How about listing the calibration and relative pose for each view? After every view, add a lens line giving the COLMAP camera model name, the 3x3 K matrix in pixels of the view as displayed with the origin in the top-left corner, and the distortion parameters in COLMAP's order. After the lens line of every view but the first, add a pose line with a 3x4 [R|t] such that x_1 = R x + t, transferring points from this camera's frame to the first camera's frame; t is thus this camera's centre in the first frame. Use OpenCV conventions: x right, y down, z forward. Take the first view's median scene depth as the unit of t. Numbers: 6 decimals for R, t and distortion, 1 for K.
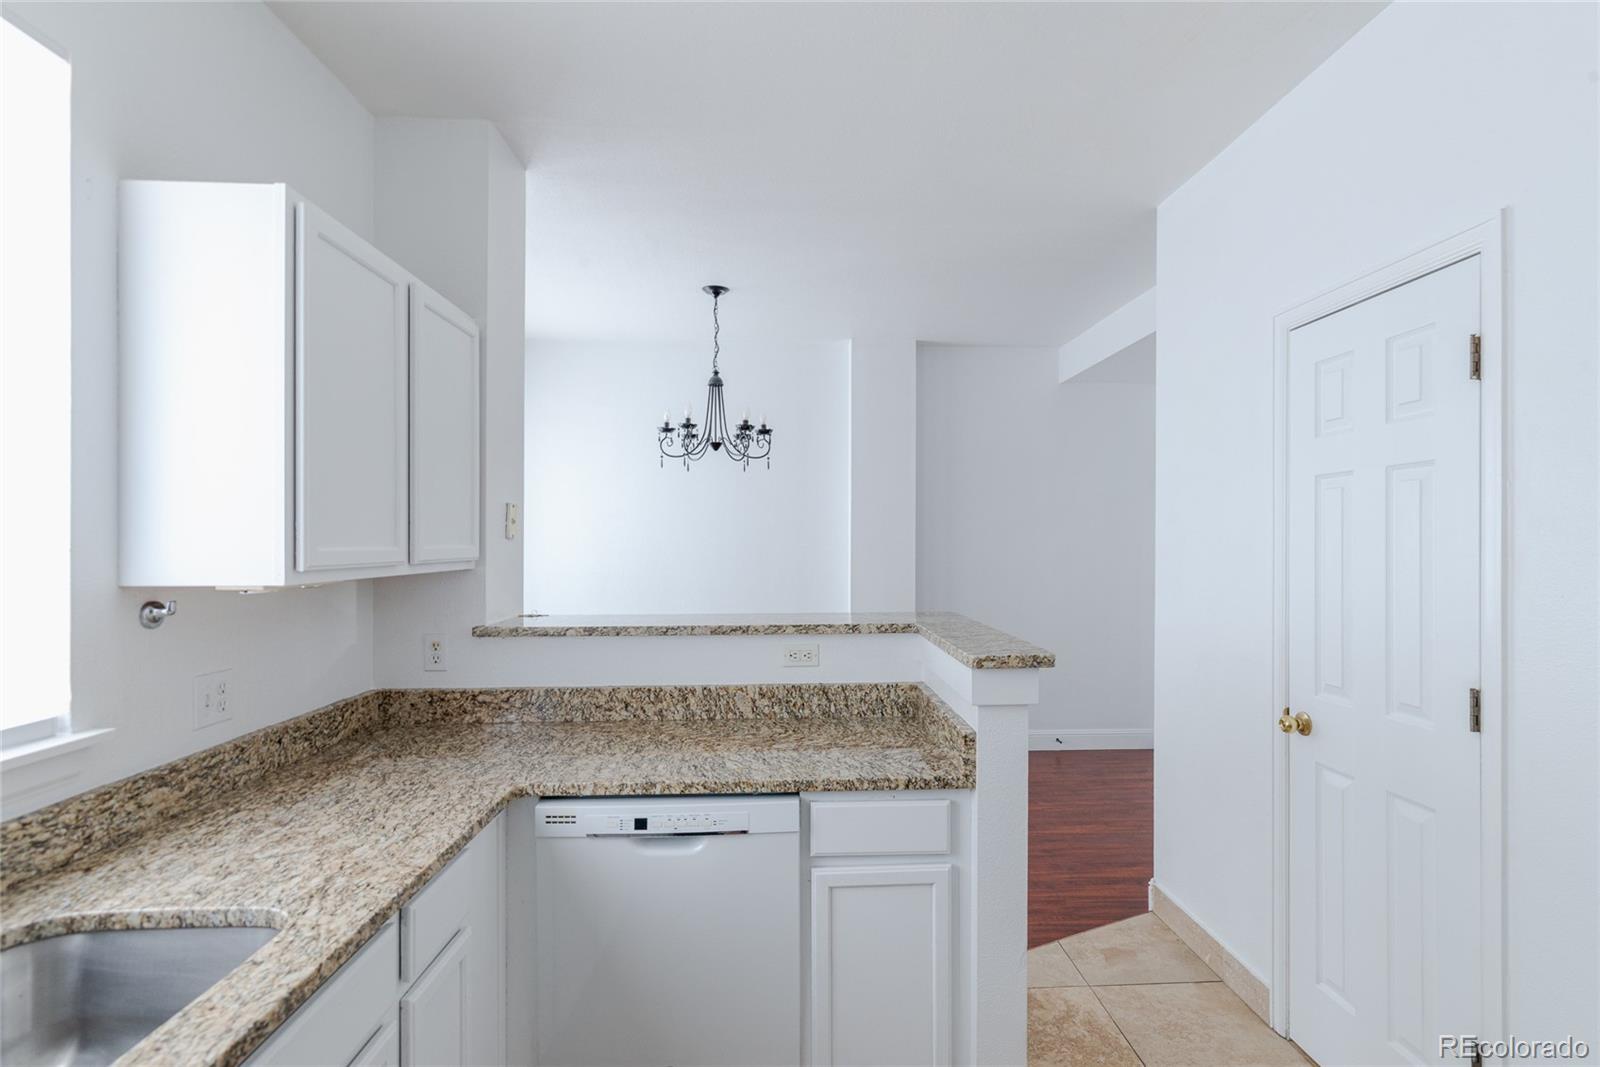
lens RADIAL K [[778.3, 0, 801.0], [0, 778.3, 541.5], [0, 0, 1]] dist [0.002152, 0.000766]
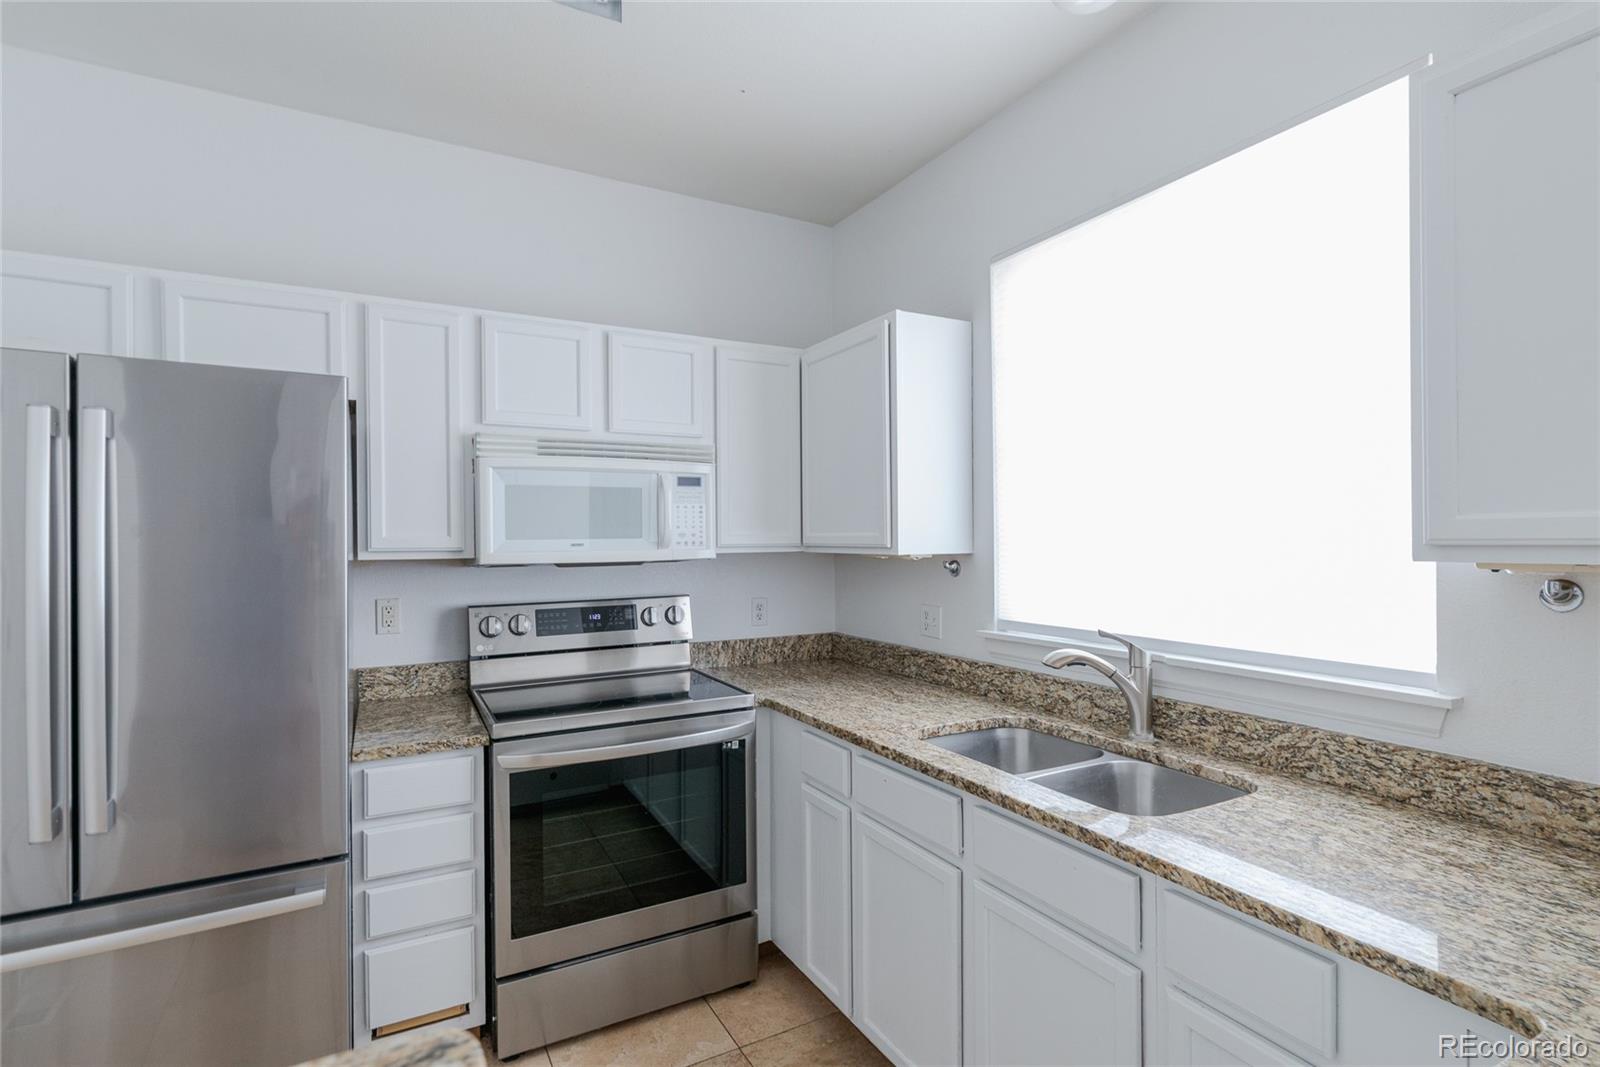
lens RADIAL K [[778.3, 0, 822.0], [0, 778.3, 538.2], [0, 0, 1]] dist [0.002152, 0.000766]
pose [[-0.884592, 0.009340, -0.466271, 0.223438], [0.010266, 0.999947, 0.000553, 0.021126], [0.466252, -0.004297, -0.884642, 1.172465]]
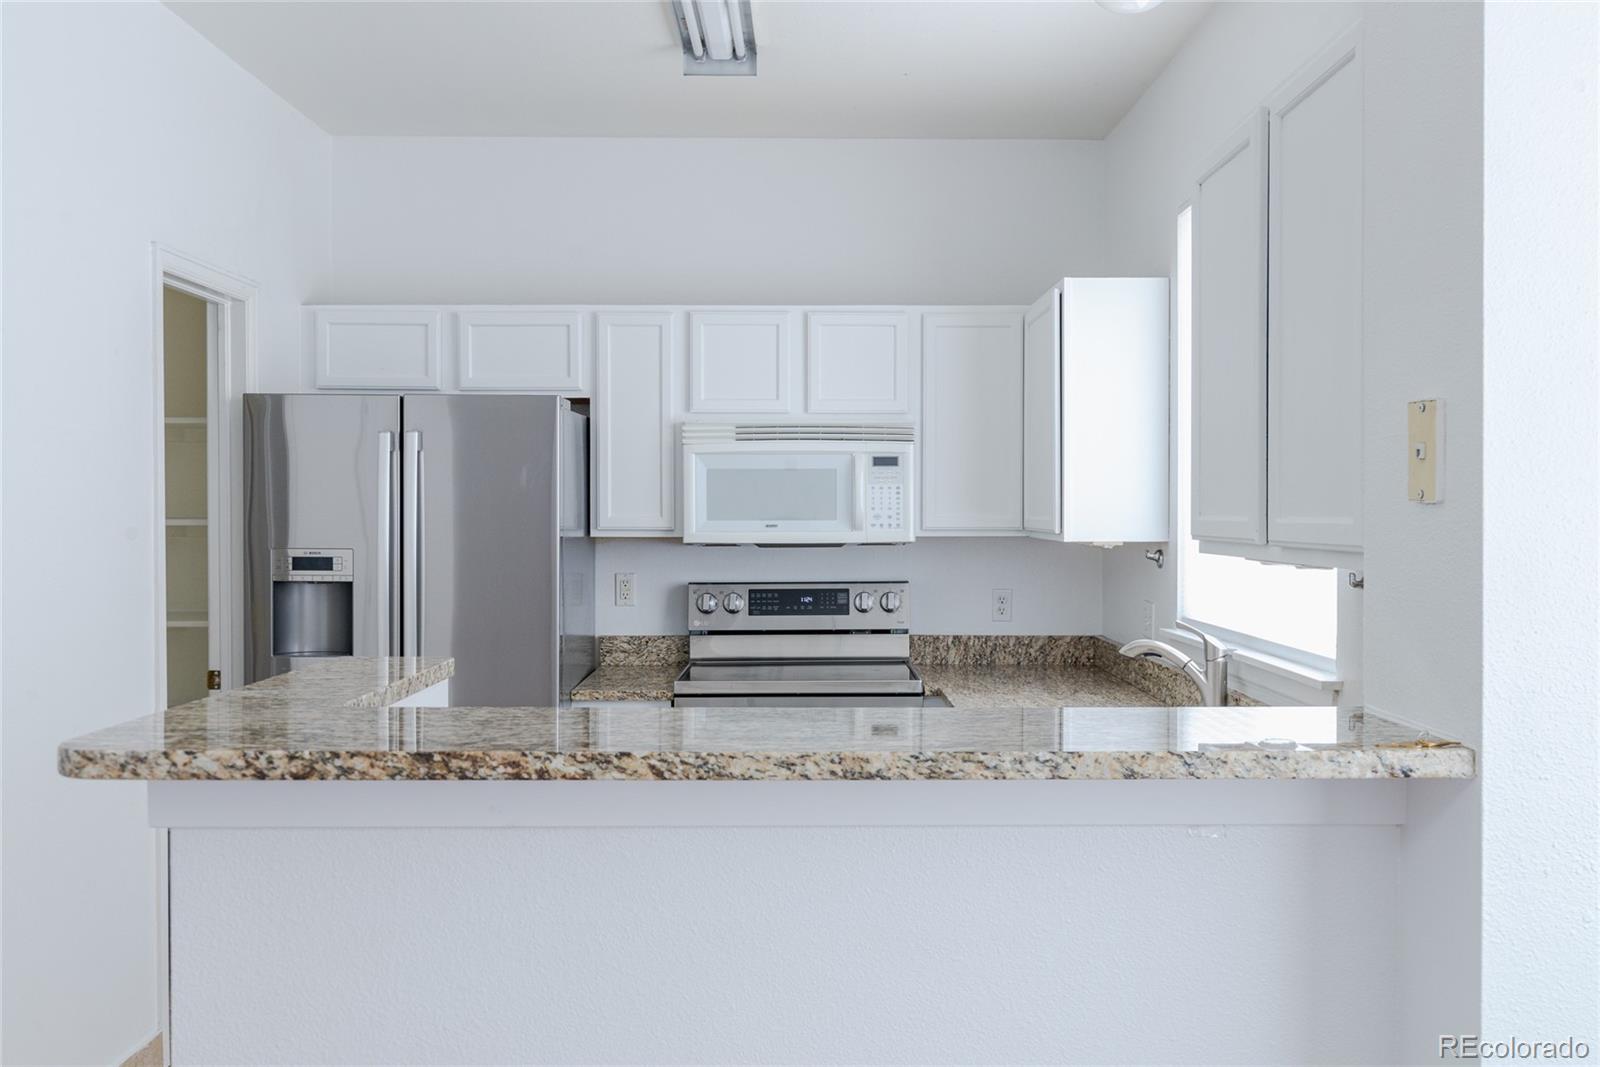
lens RADIAL K [[1437.3, 0, 839.1], [0, 1437.3, 524.5], [0, 0, 1]] dist [0.016035, -0.006926]
pose [[-0.999962, 0.001332, 0.008558, -0.176819], [0.001427, 0.999938, 0.011047, -0.001965], [-0.008543, 0.011059, -0.999902, 2.353941]]
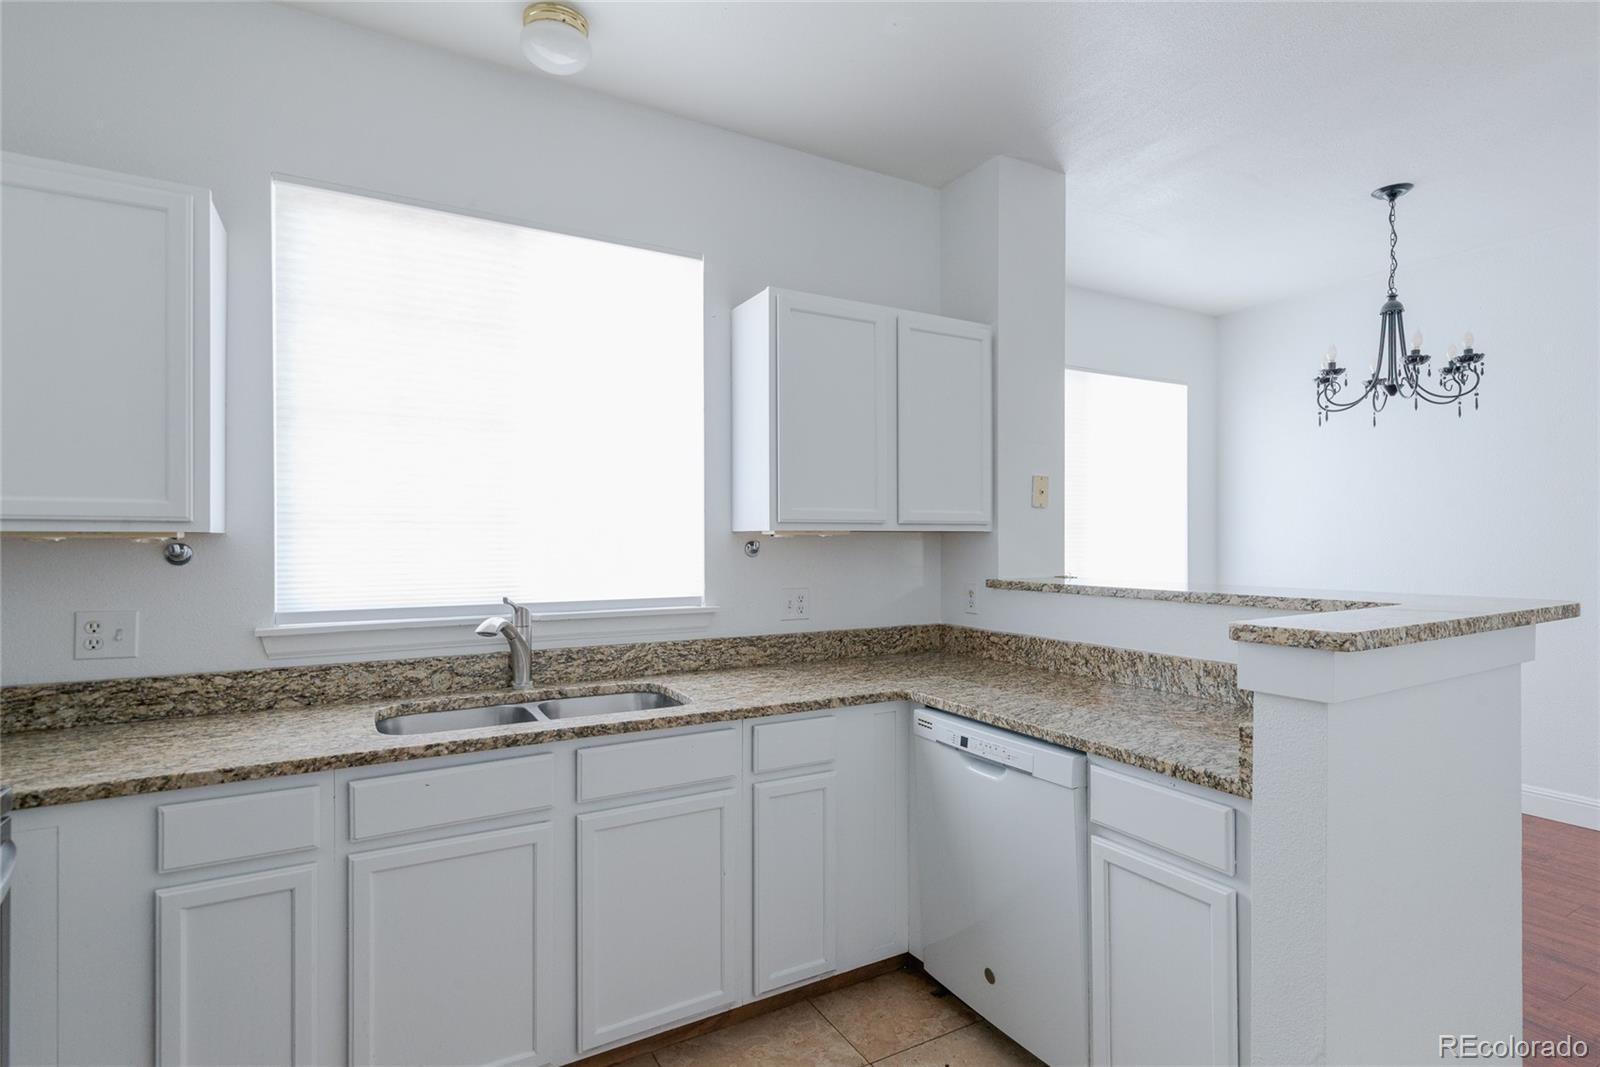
lens RADIAL K [[778.3, 0, 826.5], [0, 778.3, 543.1], [0, 0, 1]] dist [0.002152, 0.000766]
pose [[0.473519, 0.005649, -0.880766, 0.685737], [0.000175, 0.999979, 0.006507, 0.059072], [0.880784, -0.003236, 0.473508, 0.266577]]
